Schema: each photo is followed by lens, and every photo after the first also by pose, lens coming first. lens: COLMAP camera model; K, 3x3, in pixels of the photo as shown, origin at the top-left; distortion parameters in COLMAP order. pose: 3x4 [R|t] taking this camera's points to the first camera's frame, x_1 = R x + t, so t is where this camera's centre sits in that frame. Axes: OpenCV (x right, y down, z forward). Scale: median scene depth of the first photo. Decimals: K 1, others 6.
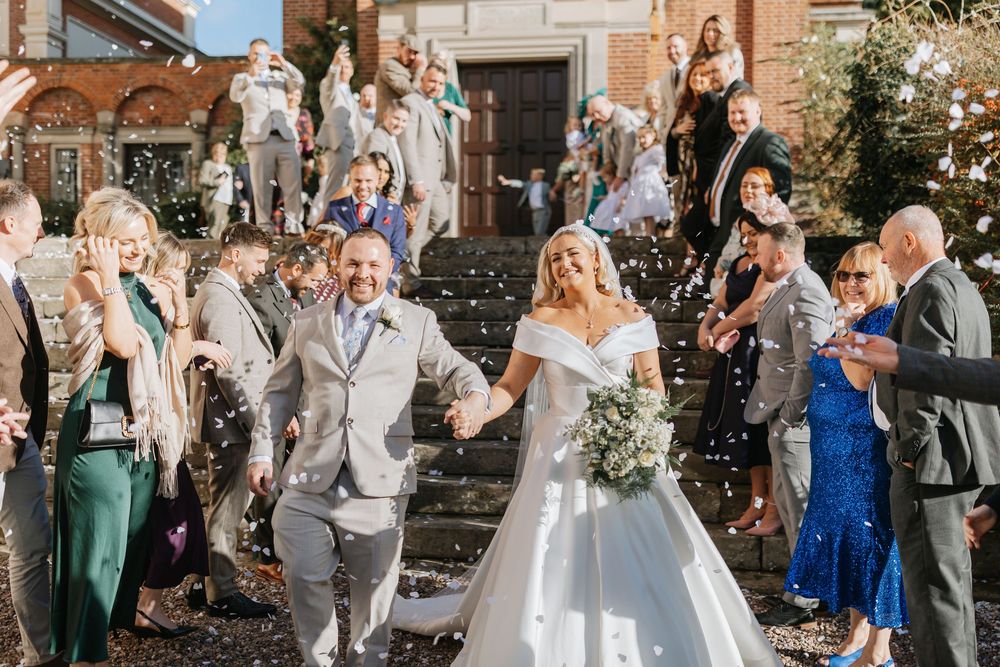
lens RADIAL K [[987.2, 0, 501.3], [0, 987.2, 331.5], [0, 0, 1]] dist [0.047240, 0.000000]
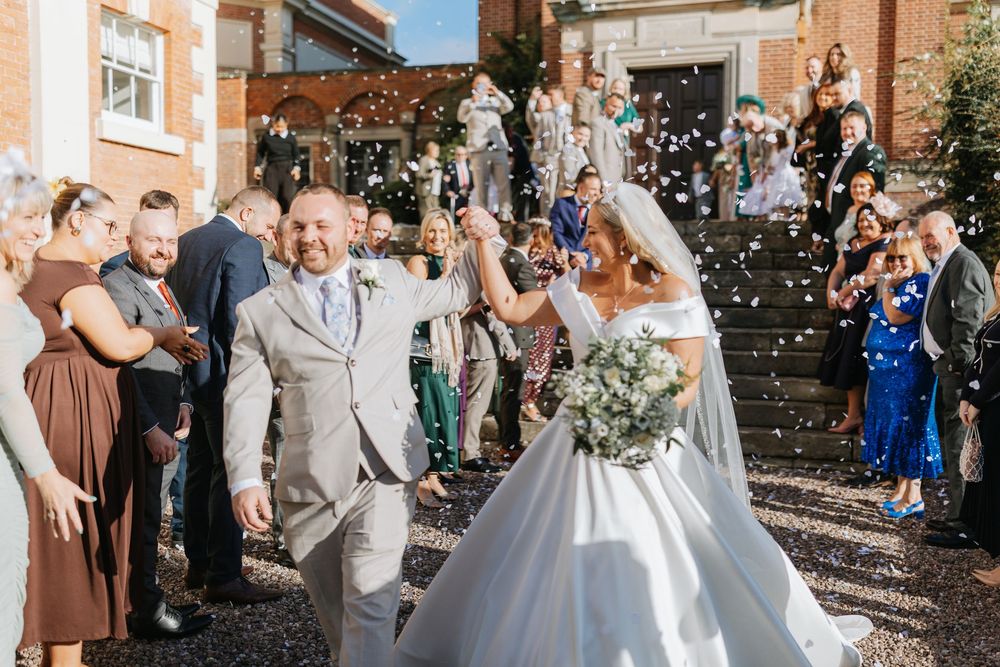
lens RADIAL K [[987.2, 0, 494.8], [0, 987.2, 334.8], [0, 0, 1]] dist [0.047240, 0.000000]
pose [[0.986322, 0.005188, -0.164747, -0.004354], [0.000630, 0.999378, 0.035247, 0.004210], [0.164827, -0.034868, 0.985706, -0.216389]]
